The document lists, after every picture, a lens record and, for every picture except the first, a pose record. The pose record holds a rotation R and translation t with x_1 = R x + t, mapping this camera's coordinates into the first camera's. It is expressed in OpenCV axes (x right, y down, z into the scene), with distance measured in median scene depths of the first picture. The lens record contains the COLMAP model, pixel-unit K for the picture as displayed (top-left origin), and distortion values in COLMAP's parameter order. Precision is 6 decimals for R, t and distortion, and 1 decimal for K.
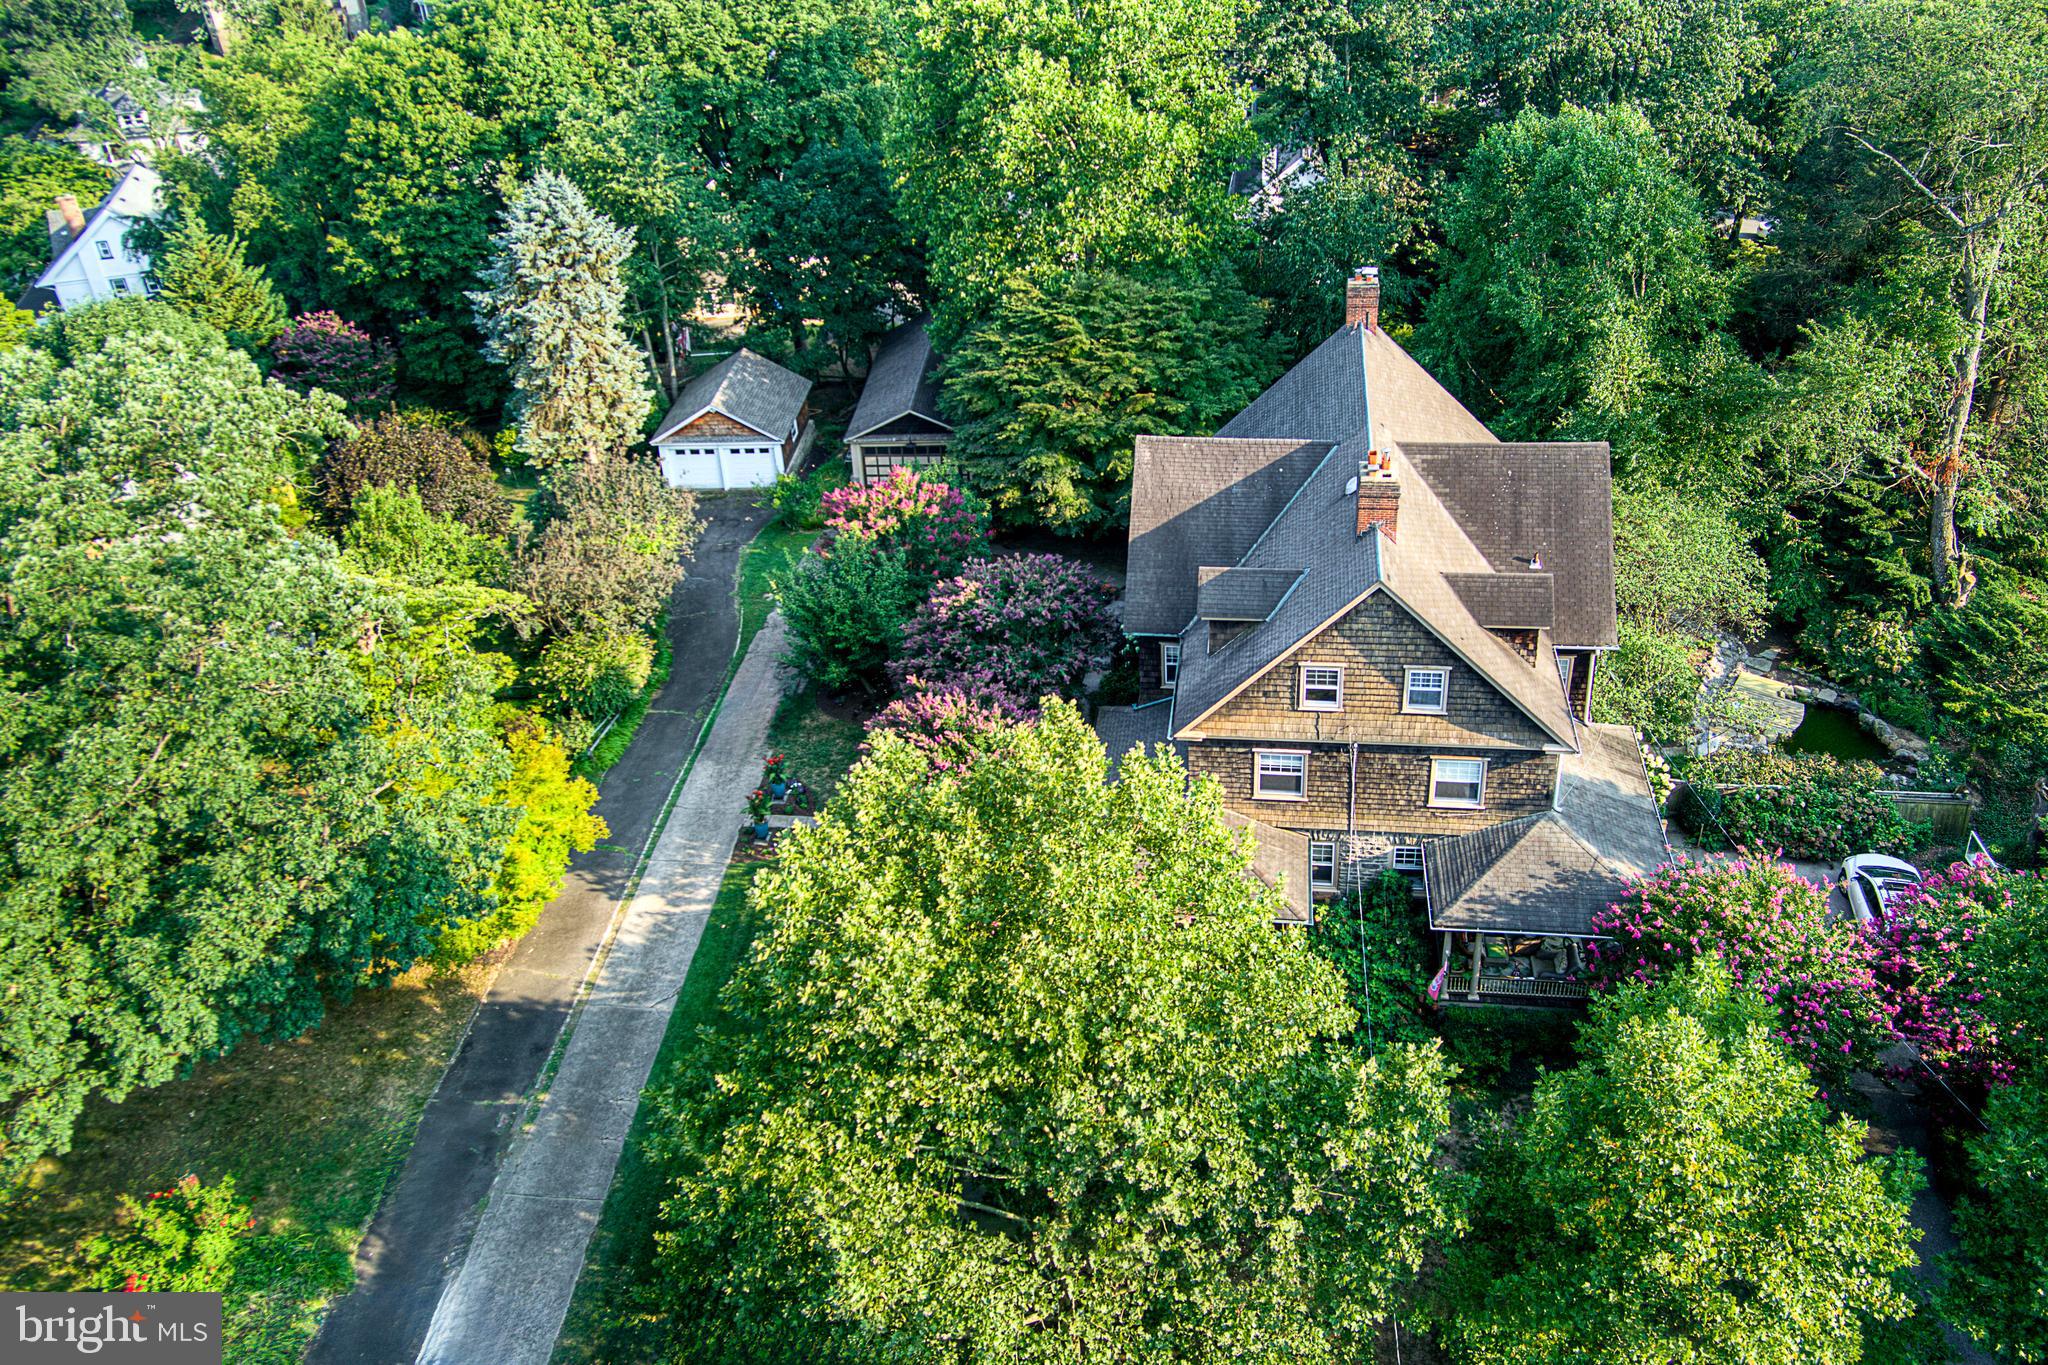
lens RADIAL K [[1494.5, 0, 1024.0], [0, 1494.5, 682.5], [0, 0, 1]] dist [-0.003790, 0.063560]
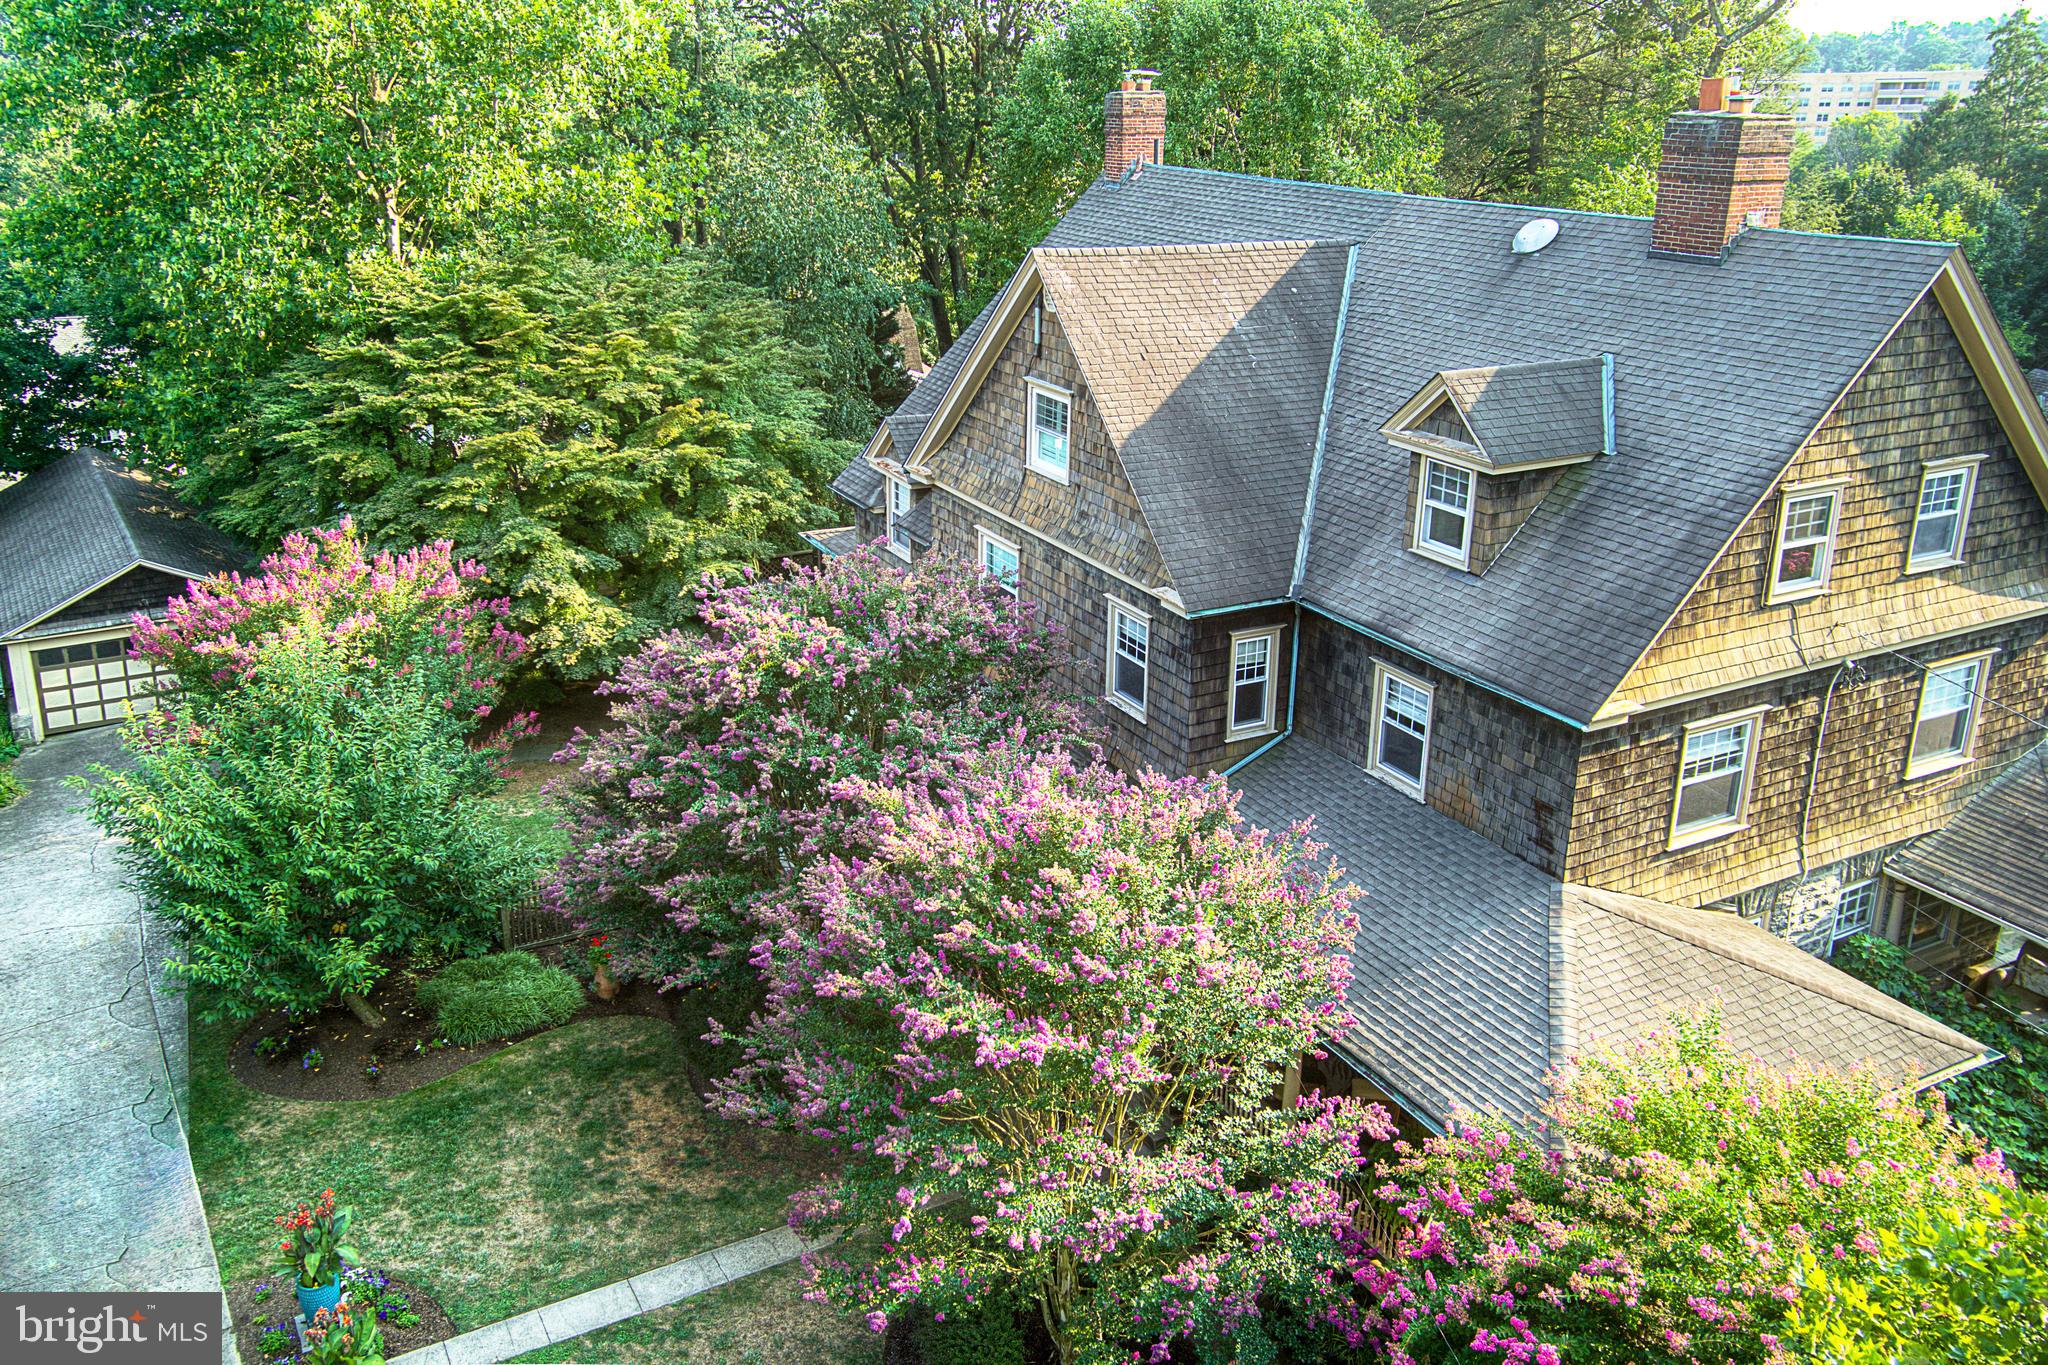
lens RADIAL K [[1622.8, 0, 921.8], [0, 1622.8, 686.4], [0, 0, 1]] dist [0.000535, 0.004060]
pose [[0.816726, -0.154569, 0.555937, -0.231693], [0.285853, 0.945305, -0.157120, 0.034298], [-0.501245, 0.287240, 0.816240, 0.553623]]
